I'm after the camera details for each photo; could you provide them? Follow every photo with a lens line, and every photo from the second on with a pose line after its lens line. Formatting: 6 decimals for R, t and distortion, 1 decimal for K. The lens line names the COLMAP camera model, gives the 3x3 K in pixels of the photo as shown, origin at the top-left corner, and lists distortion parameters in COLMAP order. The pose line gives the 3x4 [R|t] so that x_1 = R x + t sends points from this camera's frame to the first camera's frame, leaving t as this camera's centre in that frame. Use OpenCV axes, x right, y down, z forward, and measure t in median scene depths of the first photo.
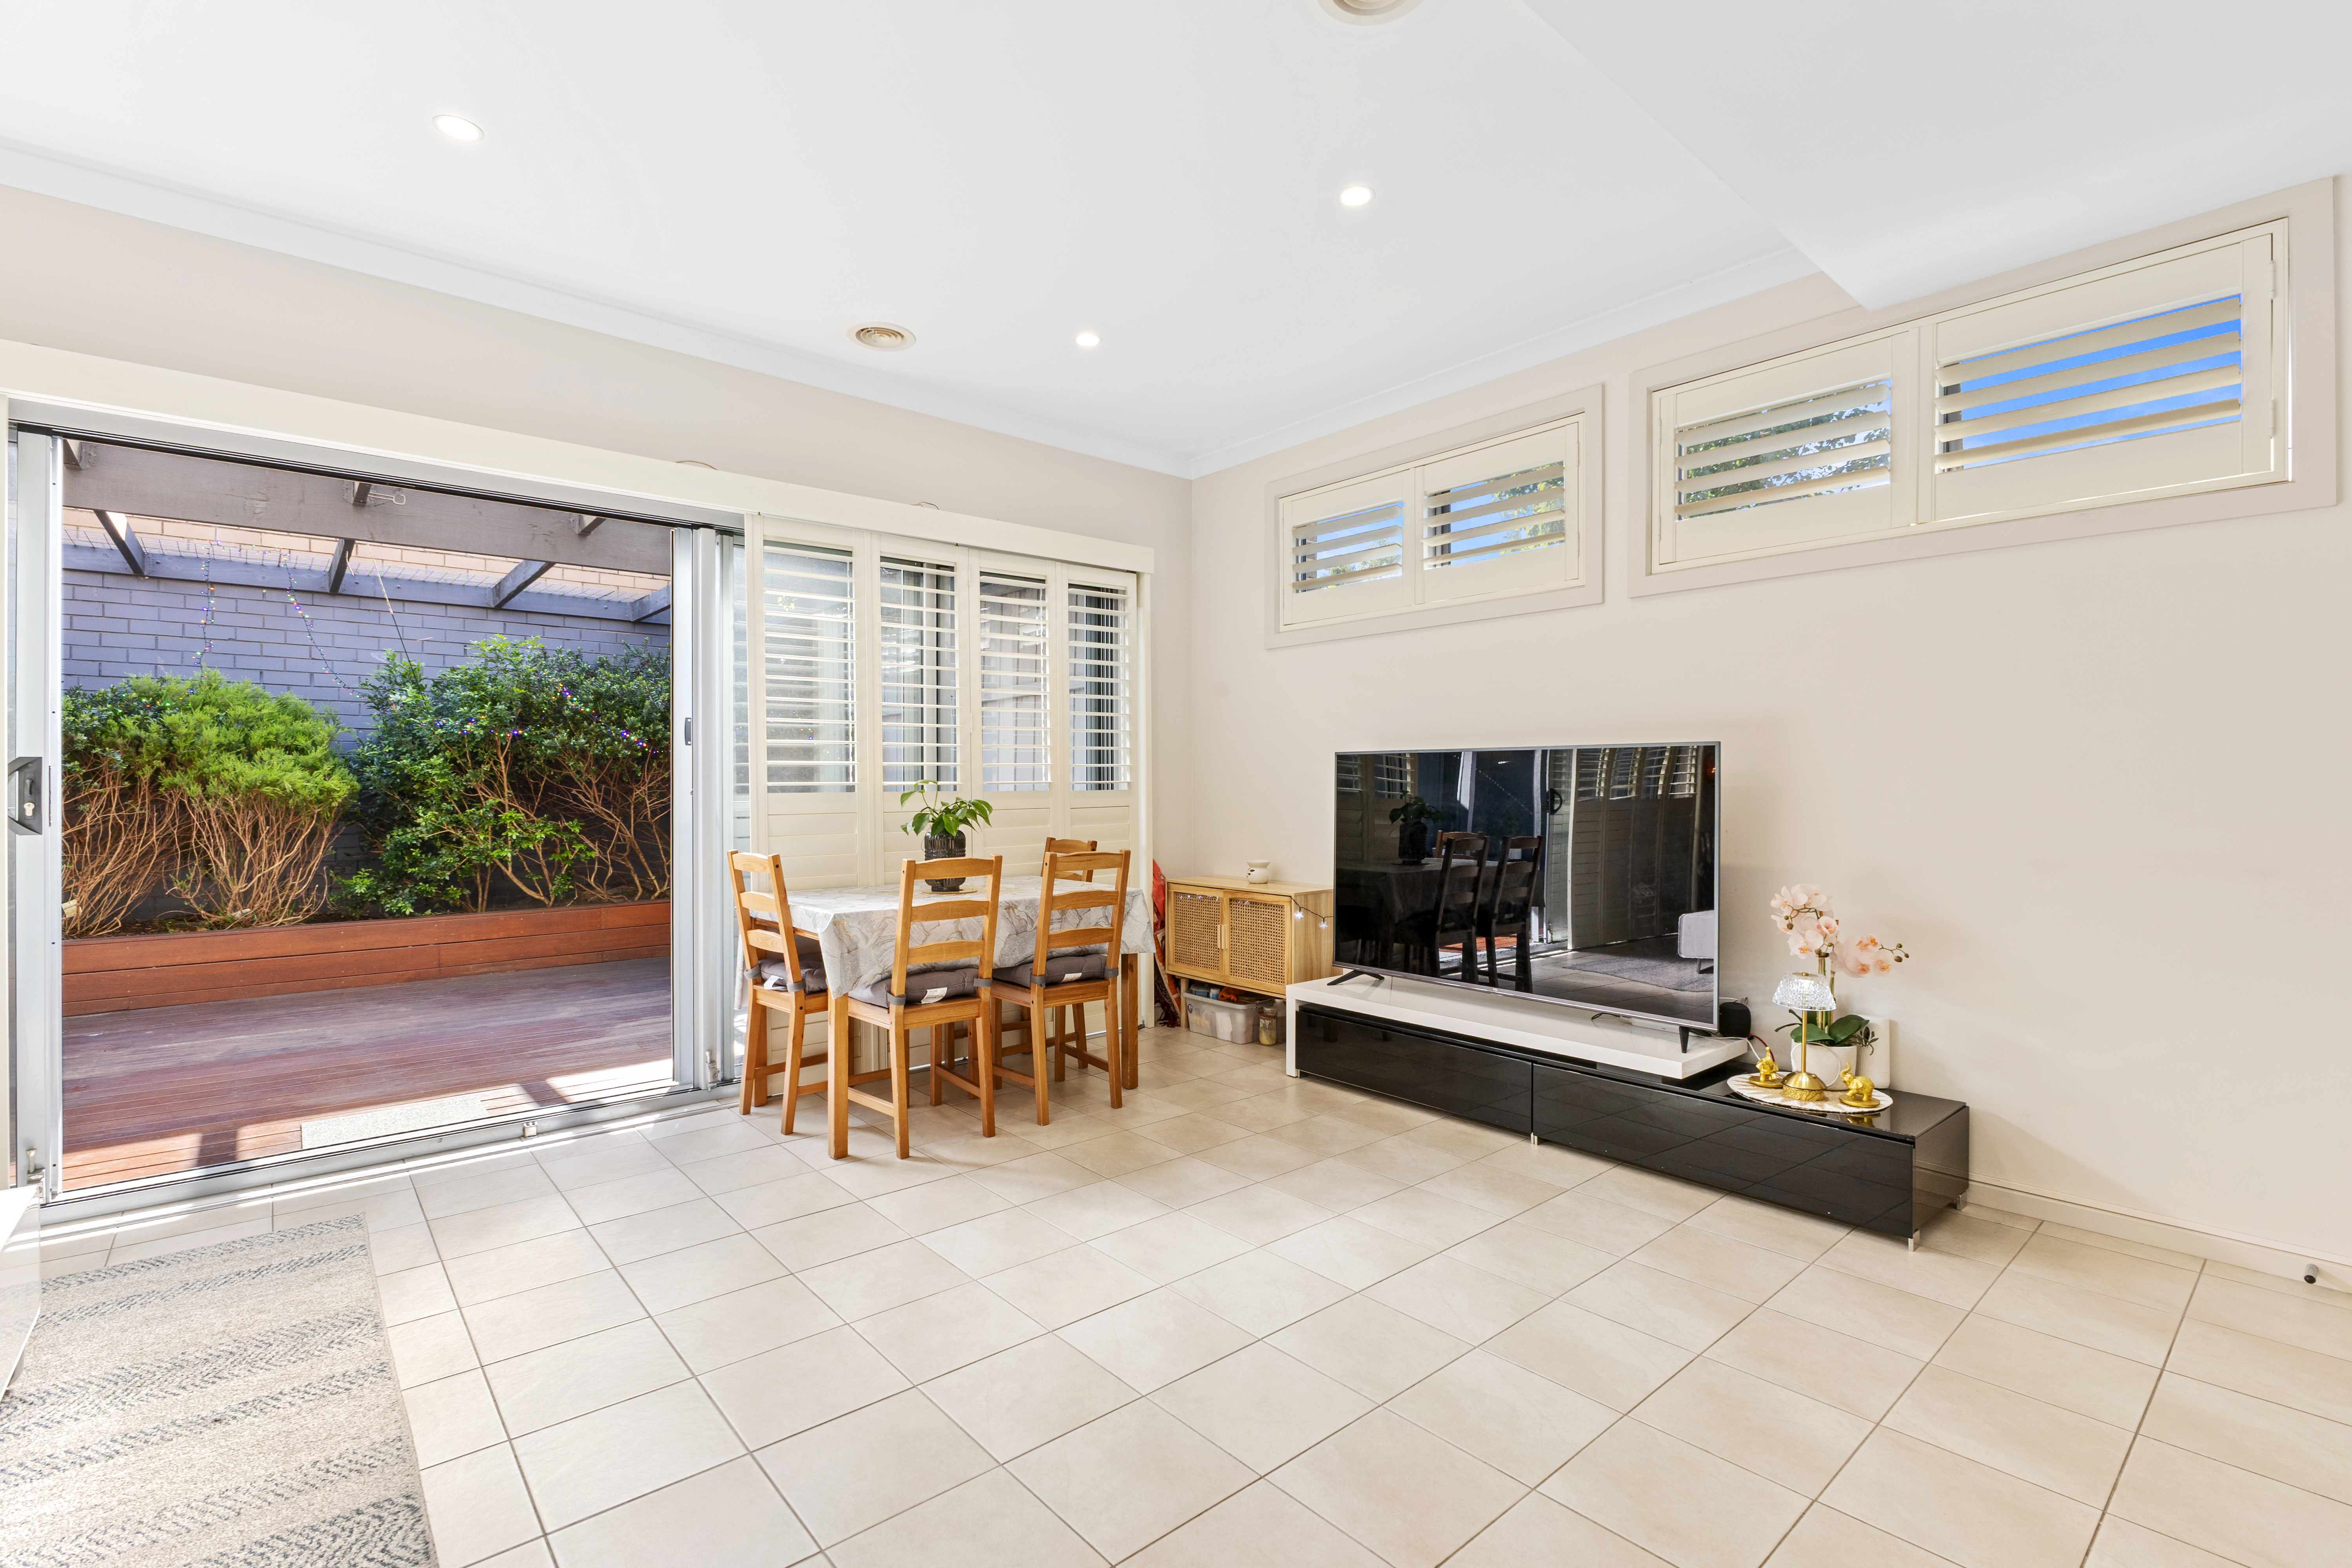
lens RADIAL K [[1064.7, 0, 1167.6], [0, 1064.7, 791.4], [0, 0, 1]] dist [-0.011646, 0.000017]
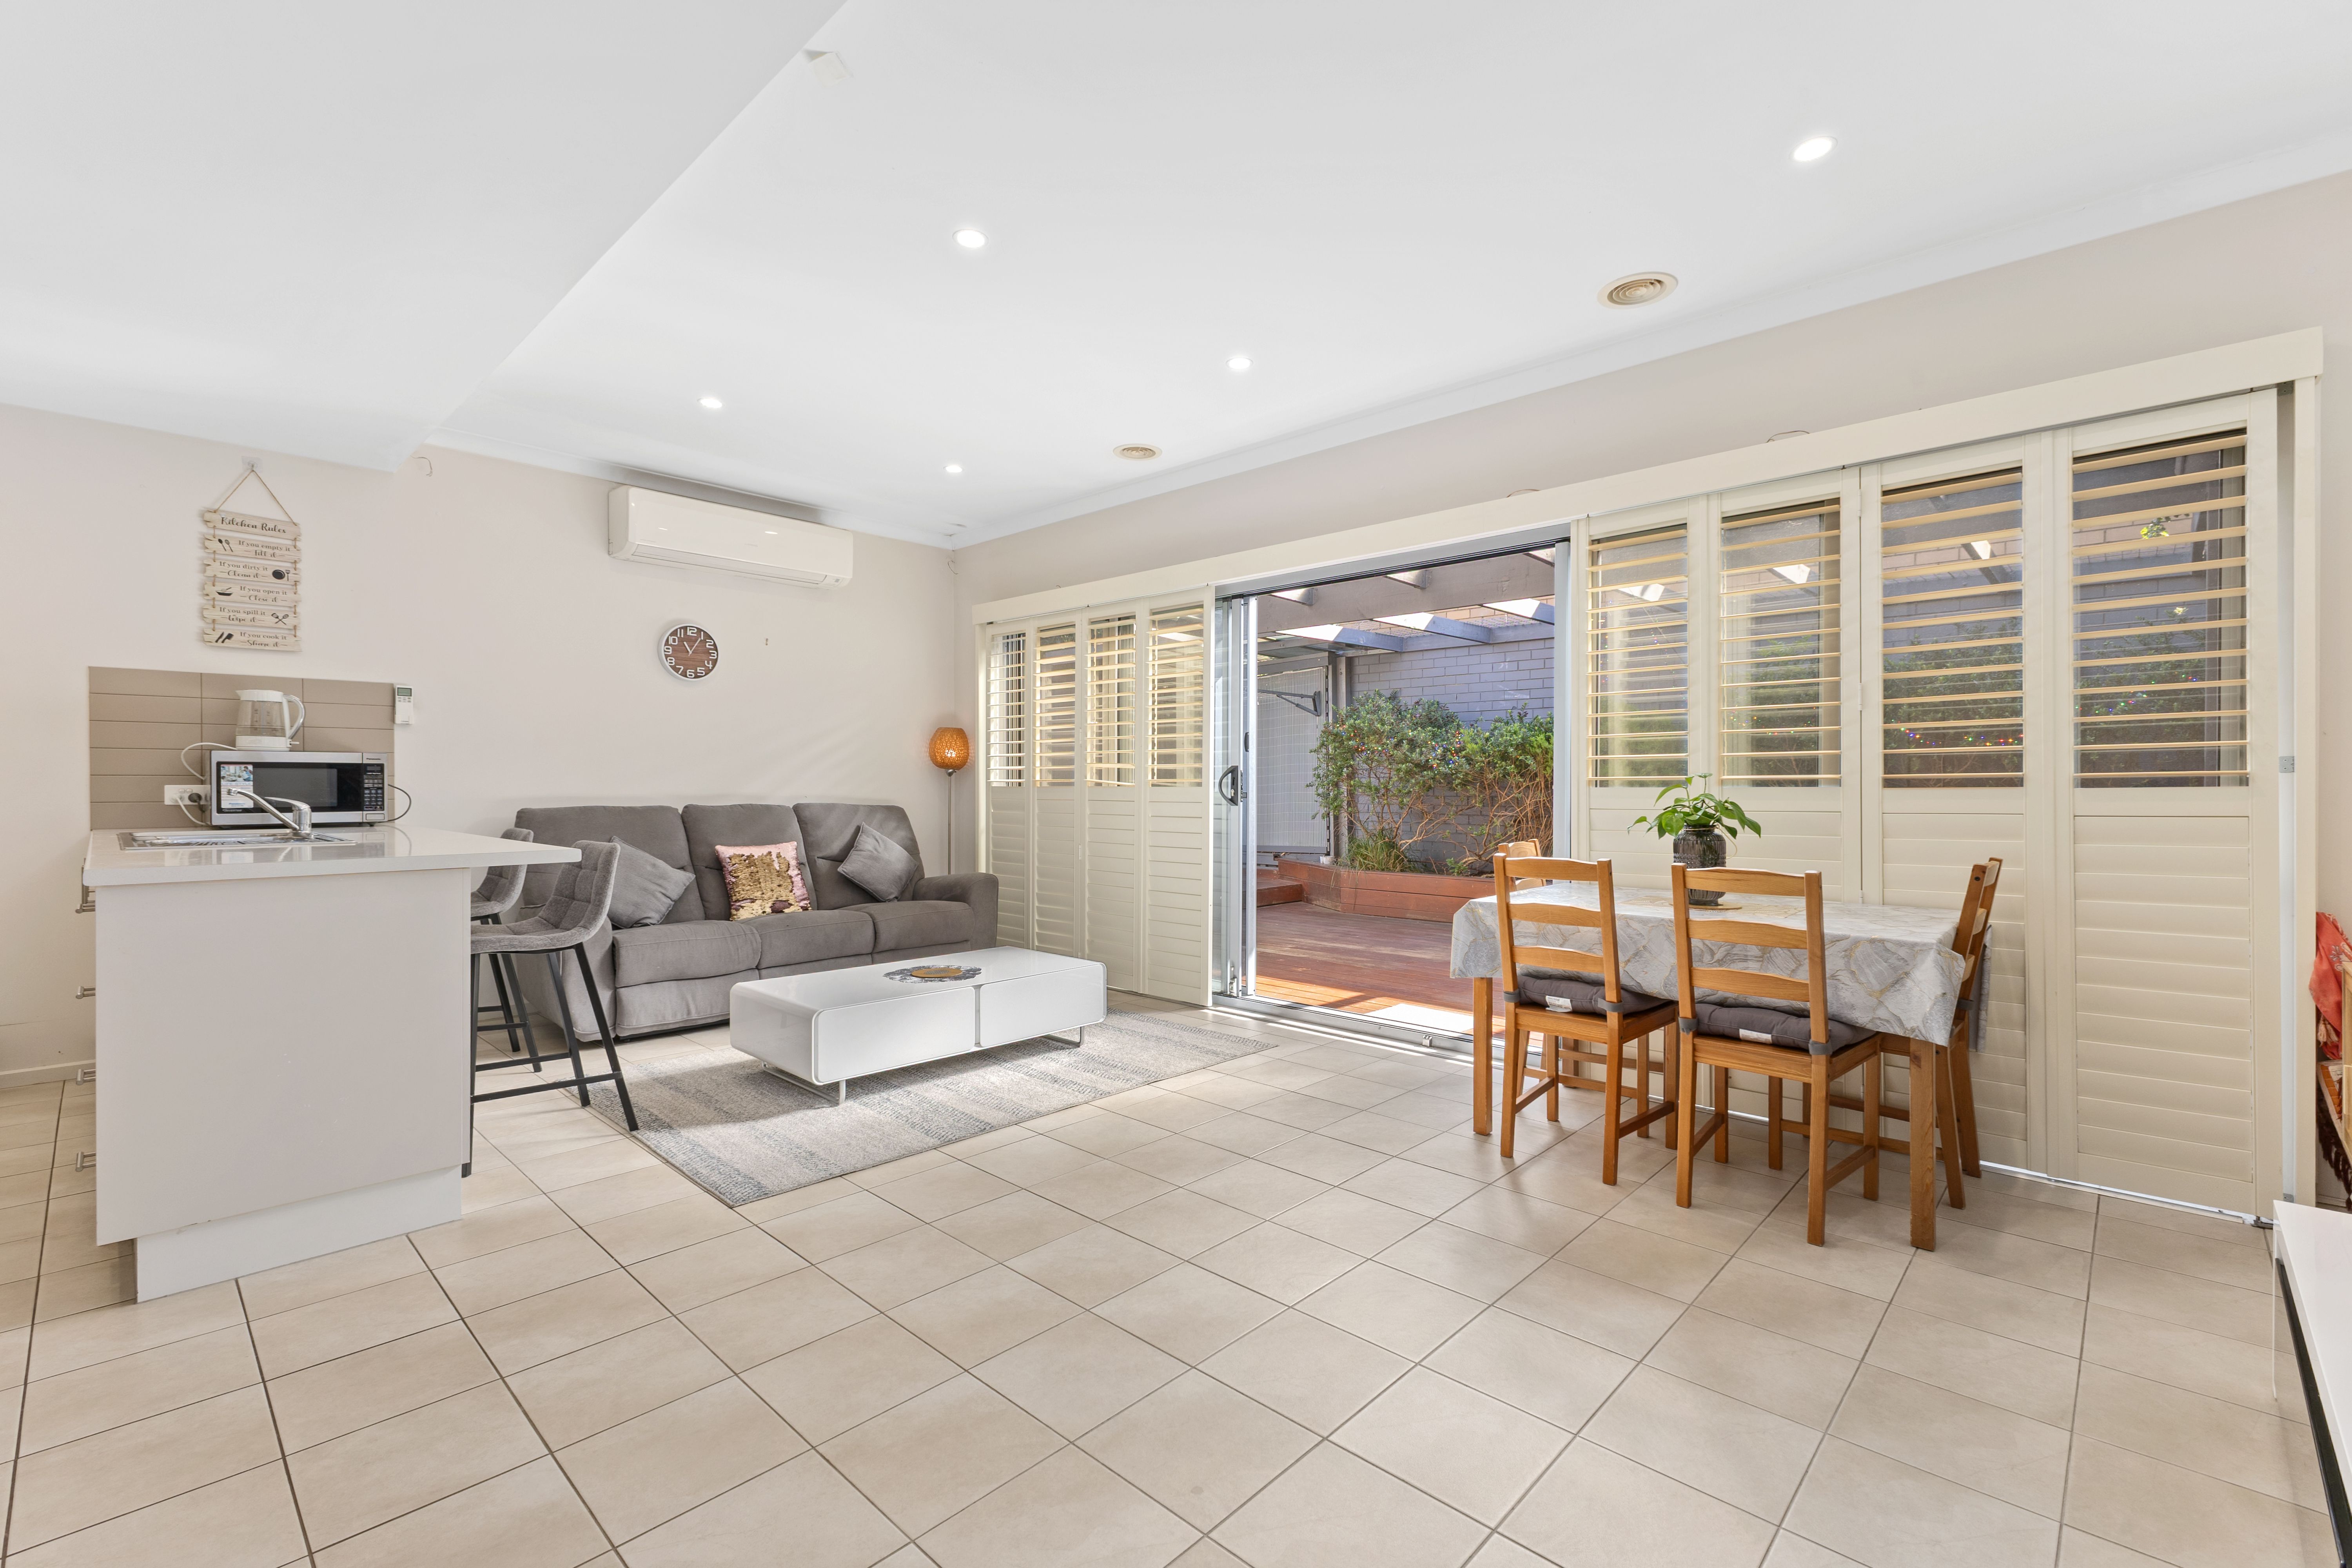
lens RADIAL K [[1015.9, 0, 1172.3], [0, 1015.9, 786.0], [0, 0, 1]] dist [0.011243, -0.000459]
pose [[0.097688, 0.008585, -0.995180, 0.598398], [-0.001493, 0.999963, 0.008480, -0.007845], [0.995216, 0.000657, 0.097697, 0.535635]]
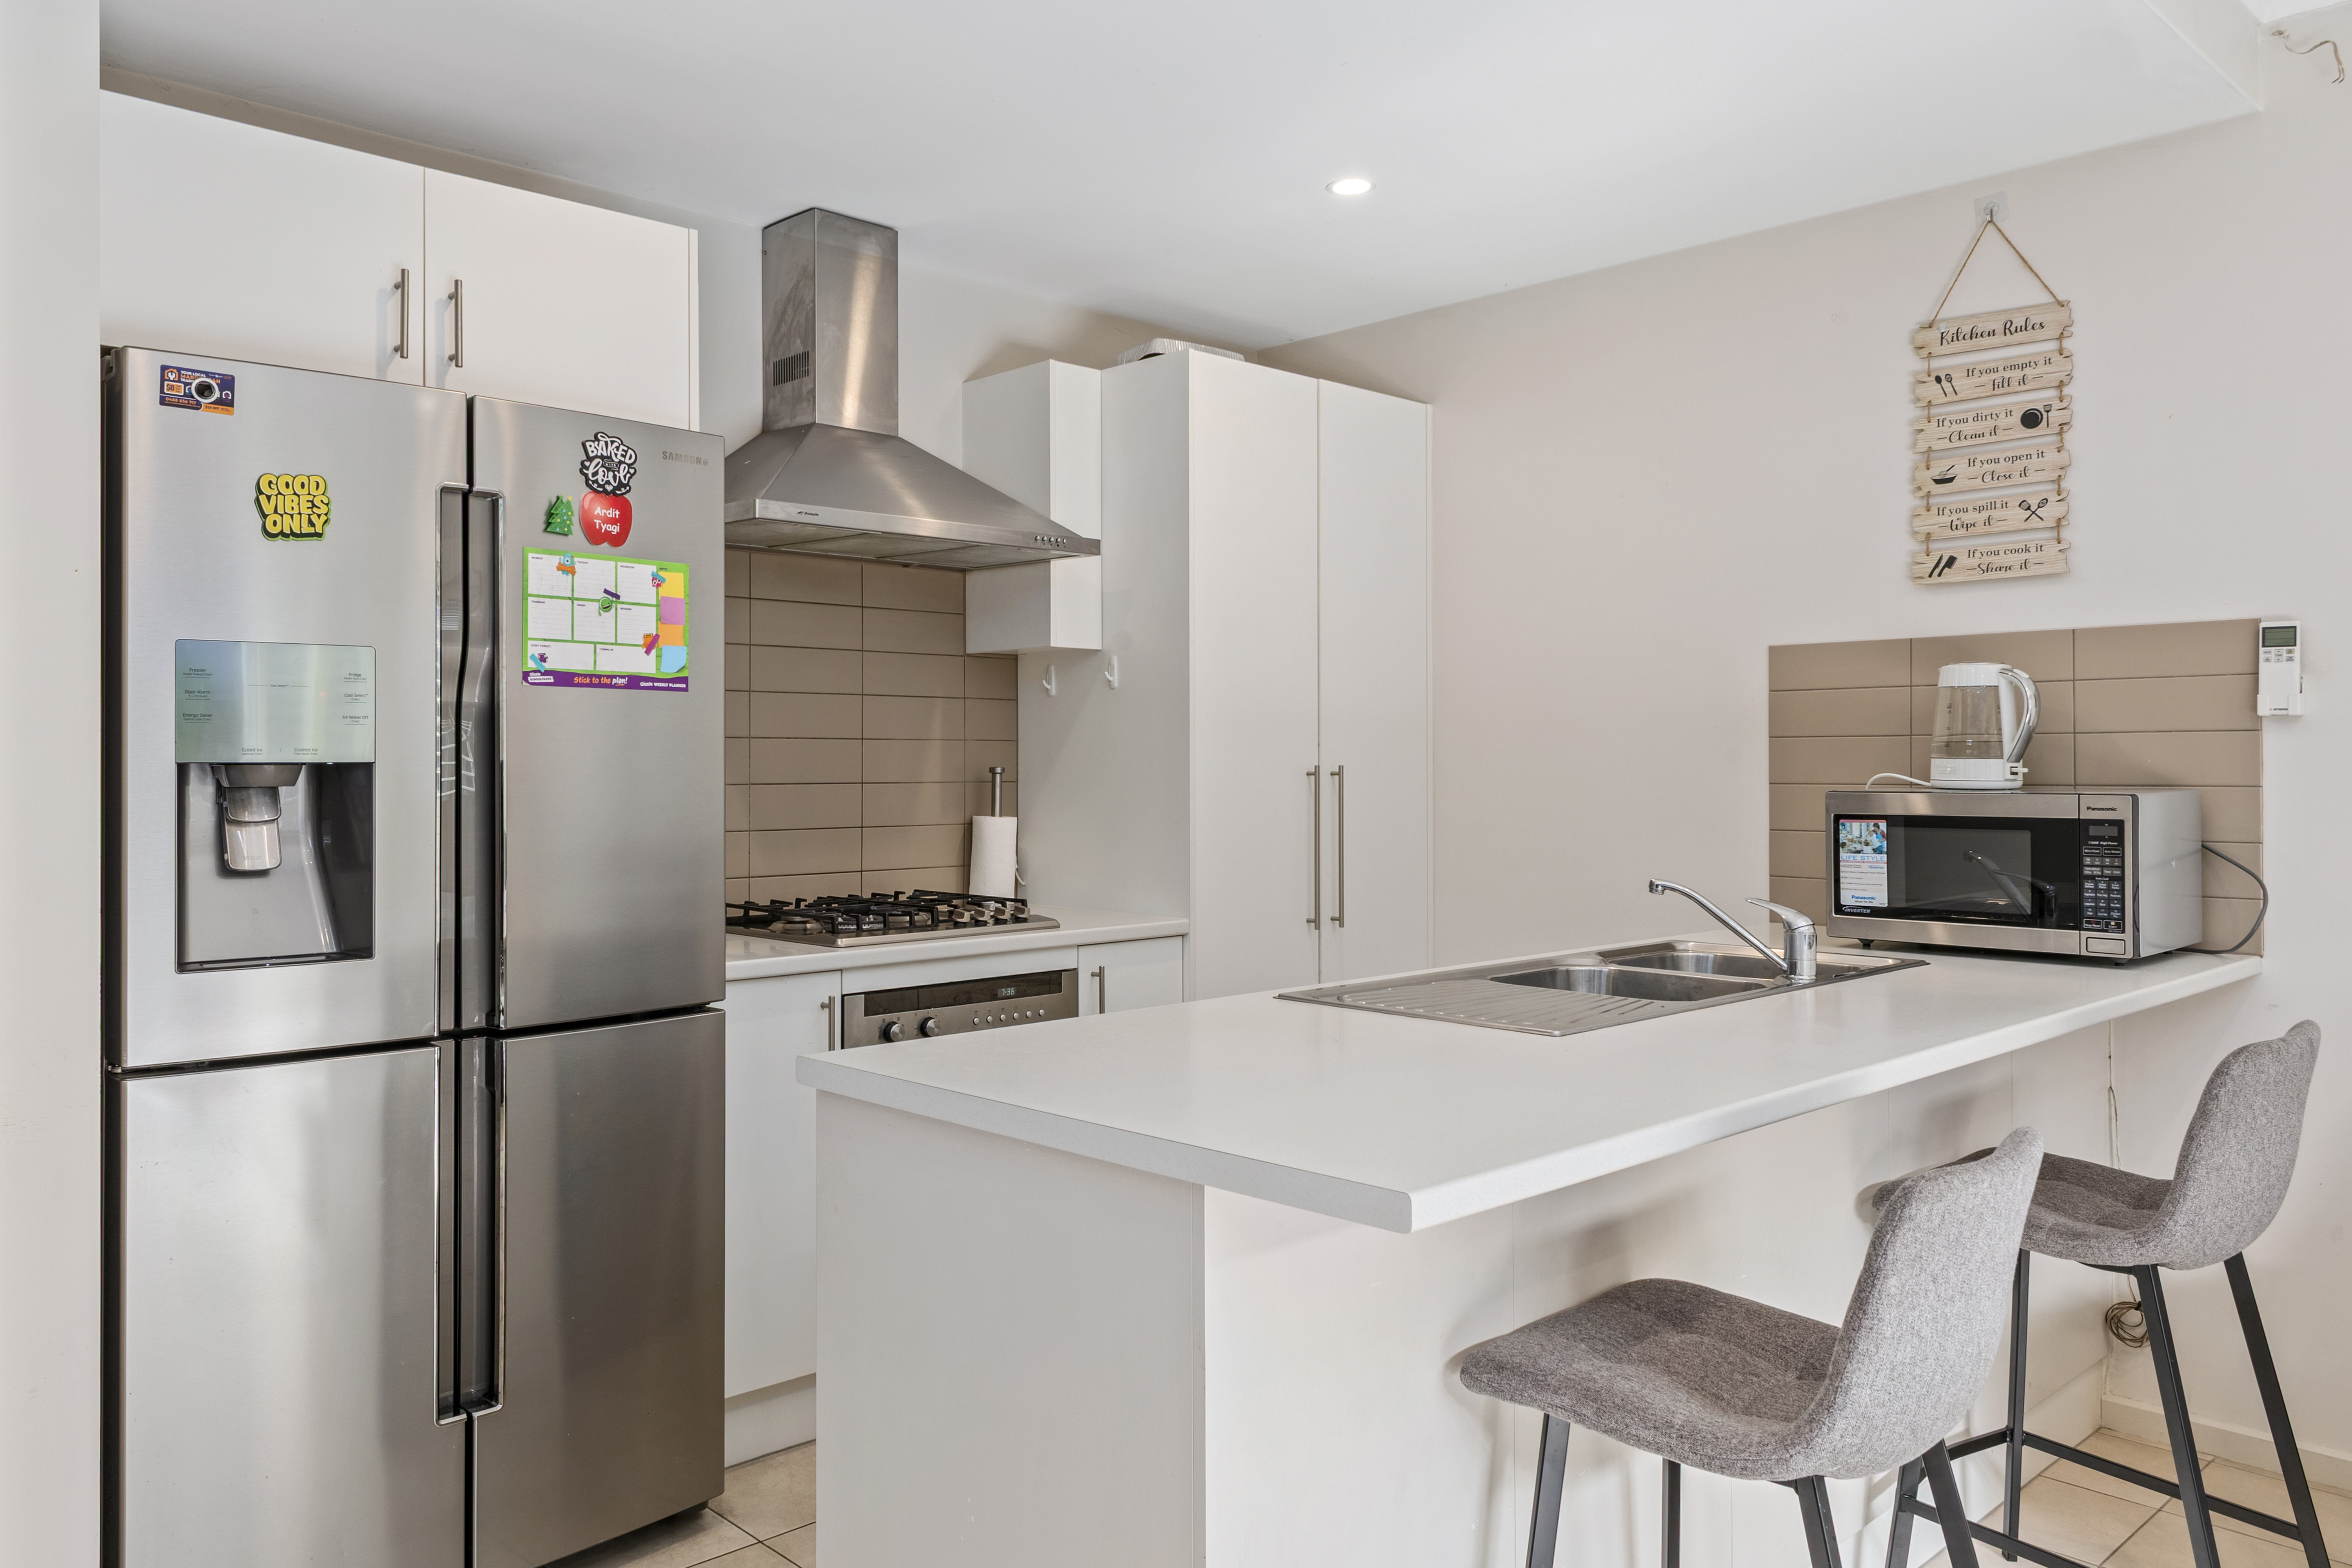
lens RADIAL K [[1702.0, 0, 1095.6], [0, 1702.0, 764.7], [0, 0, 1]] dist [0.007649, -0.004457]
pose [[-0.999397, 0.003226, -0.034570, -0.136834], [0.003351, 0.999988, -0.003572, -0.047264], [0.034558, -0.003686, -0.999396, 0.550298]]
